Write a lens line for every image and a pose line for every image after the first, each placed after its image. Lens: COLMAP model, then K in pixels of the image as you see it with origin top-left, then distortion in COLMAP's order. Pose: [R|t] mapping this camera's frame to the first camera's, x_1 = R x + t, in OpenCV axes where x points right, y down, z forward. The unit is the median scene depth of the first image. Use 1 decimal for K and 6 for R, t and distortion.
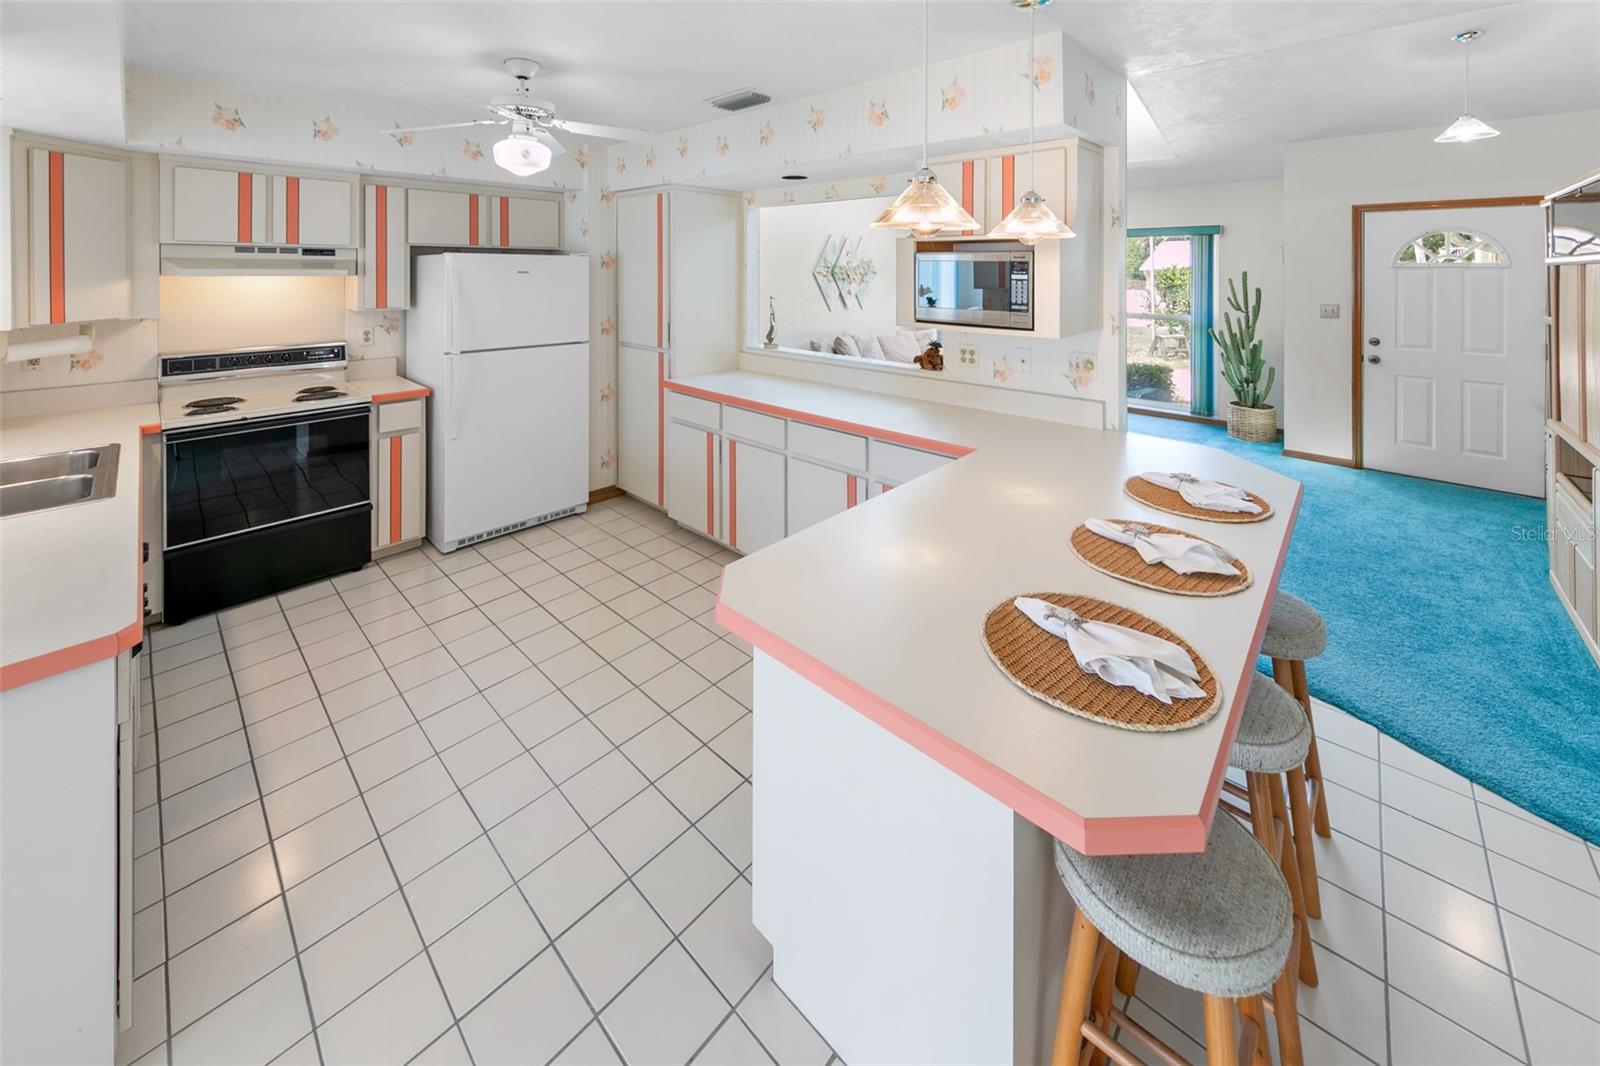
lens RADIAL K [[613.9, 0, 783.9], [0, 613.9, 270.3], [0, 0, 1]] dist [-0.000071, -0.000034]
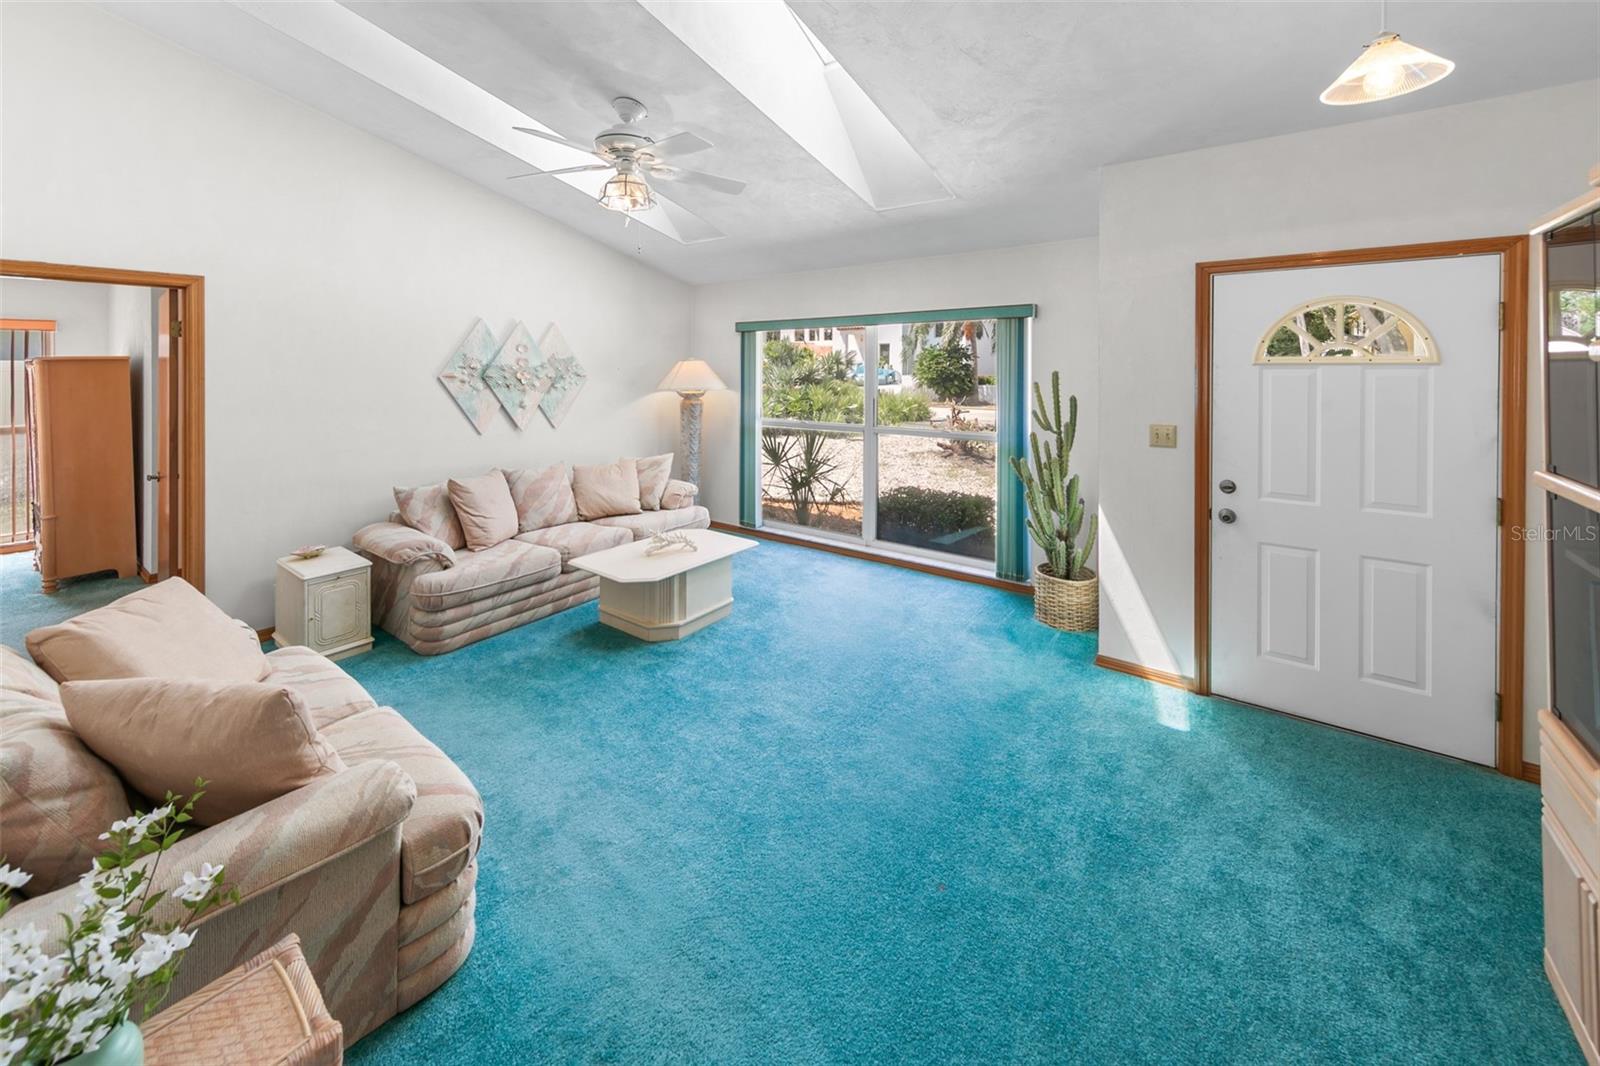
lens RADIAL K [[613.9, 0, 777.5], [0, 613.9, 374.3], [0, 0, 1]] dist [0.002209, 0.000040]
pose [[0.995543, -0.006956, 0.094056, 0.396954], [0.006057, 0.999933, 0.009837, -0.003472], [-0.094118, -0.009224, 0.995518, 0.375586]]
